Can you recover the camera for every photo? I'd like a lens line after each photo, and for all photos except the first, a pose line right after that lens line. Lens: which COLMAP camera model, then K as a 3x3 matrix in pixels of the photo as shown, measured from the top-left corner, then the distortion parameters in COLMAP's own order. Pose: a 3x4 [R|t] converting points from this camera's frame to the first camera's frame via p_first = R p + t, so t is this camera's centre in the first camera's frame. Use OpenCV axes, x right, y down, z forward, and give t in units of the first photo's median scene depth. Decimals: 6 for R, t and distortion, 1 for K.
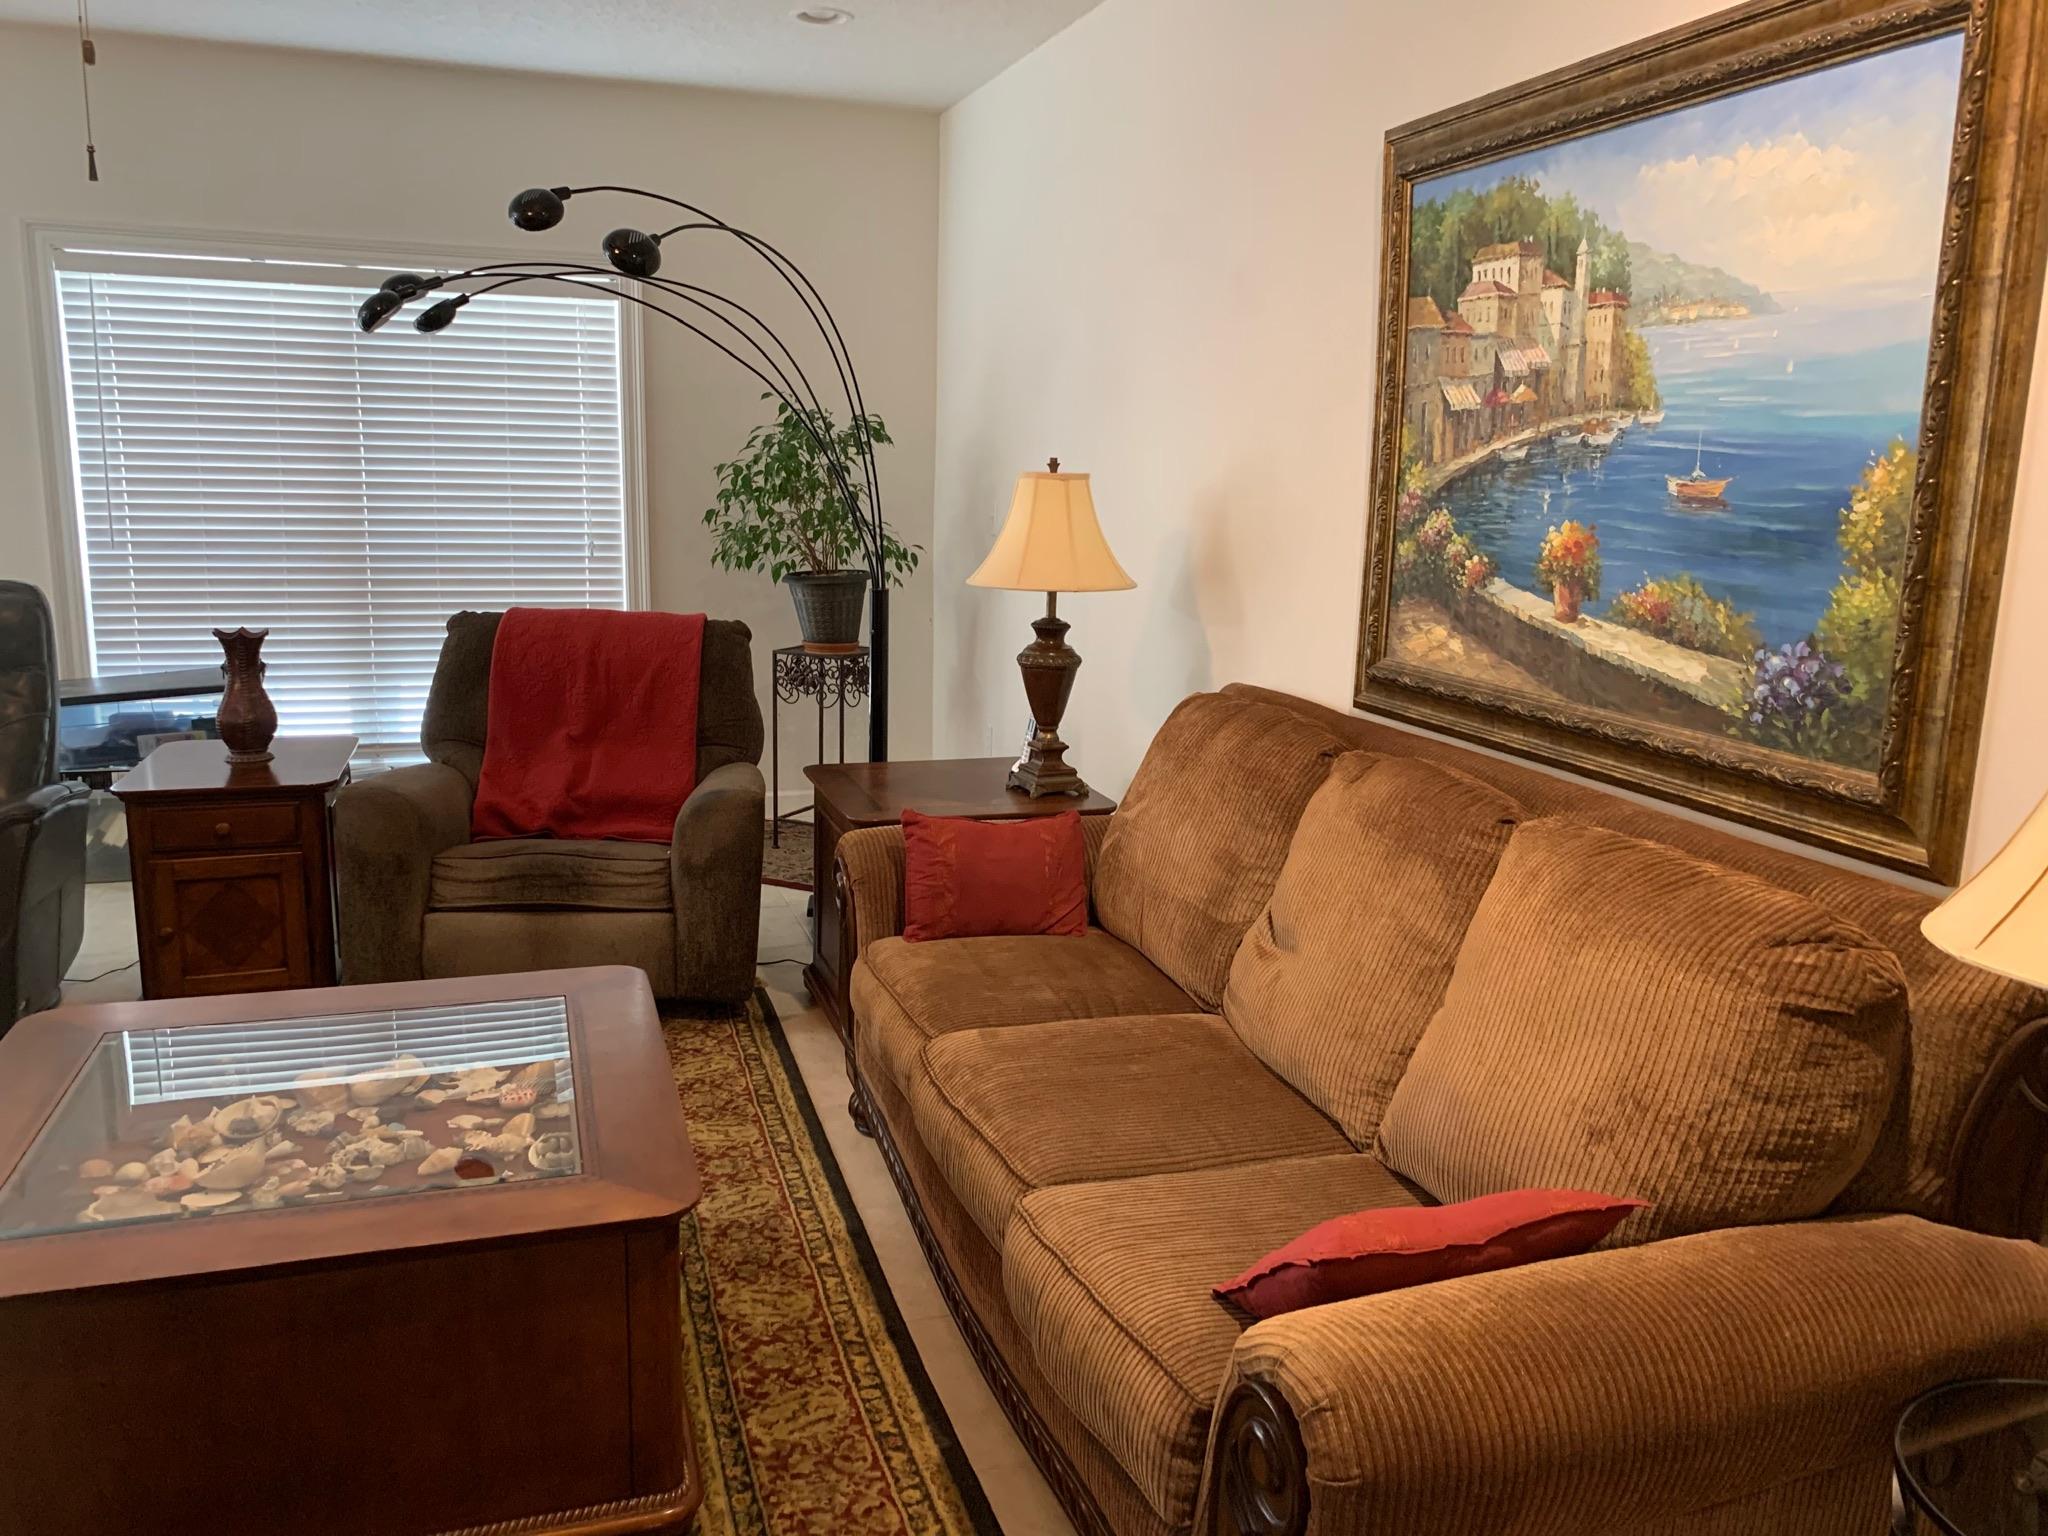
lens RADIAL K [[1569.2, 0, 1025.7], [0, 1569.2, 763.4], [0, 0, 1]] dist [-0.006880, 0.001419]
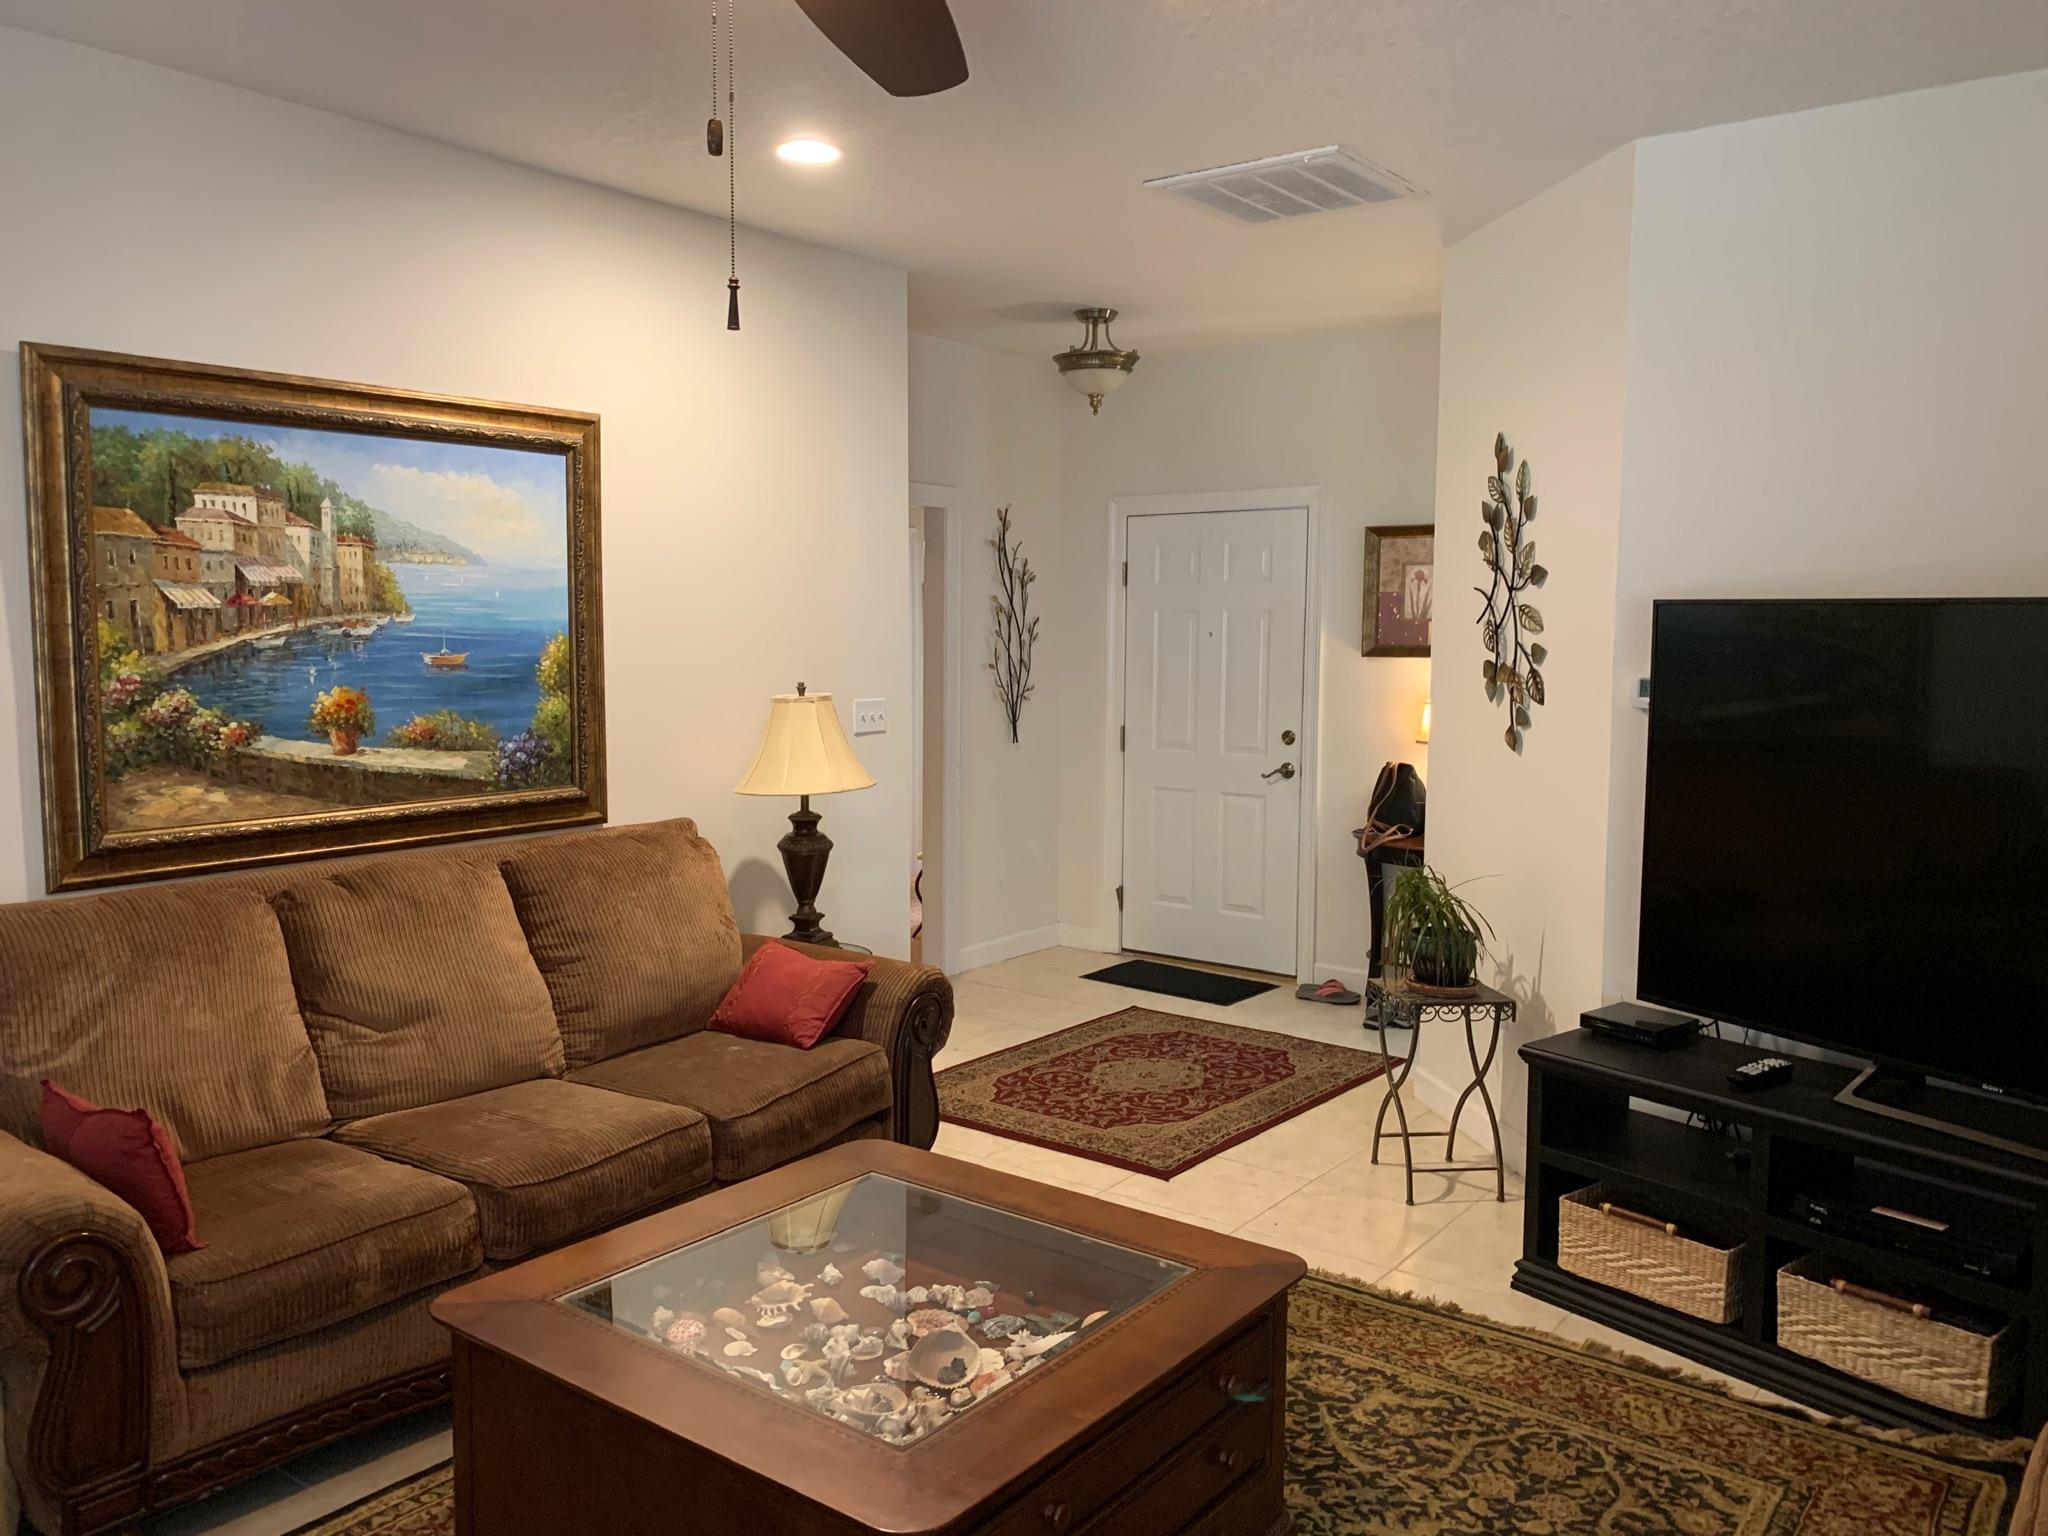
lens RADIAL K [[1569.2, 0, 1023.5], [0, 1569.2, 766.3], [0, 0, 1]] dist [-0.006880, 0.001419]
pose [[-0.560042, -0.108941, 0.821270, -1.212756], [0.137258, 0.965415, 0.221661, -0.317951], [-0.817015, 0.236865, -0.525720, 1.259961]]
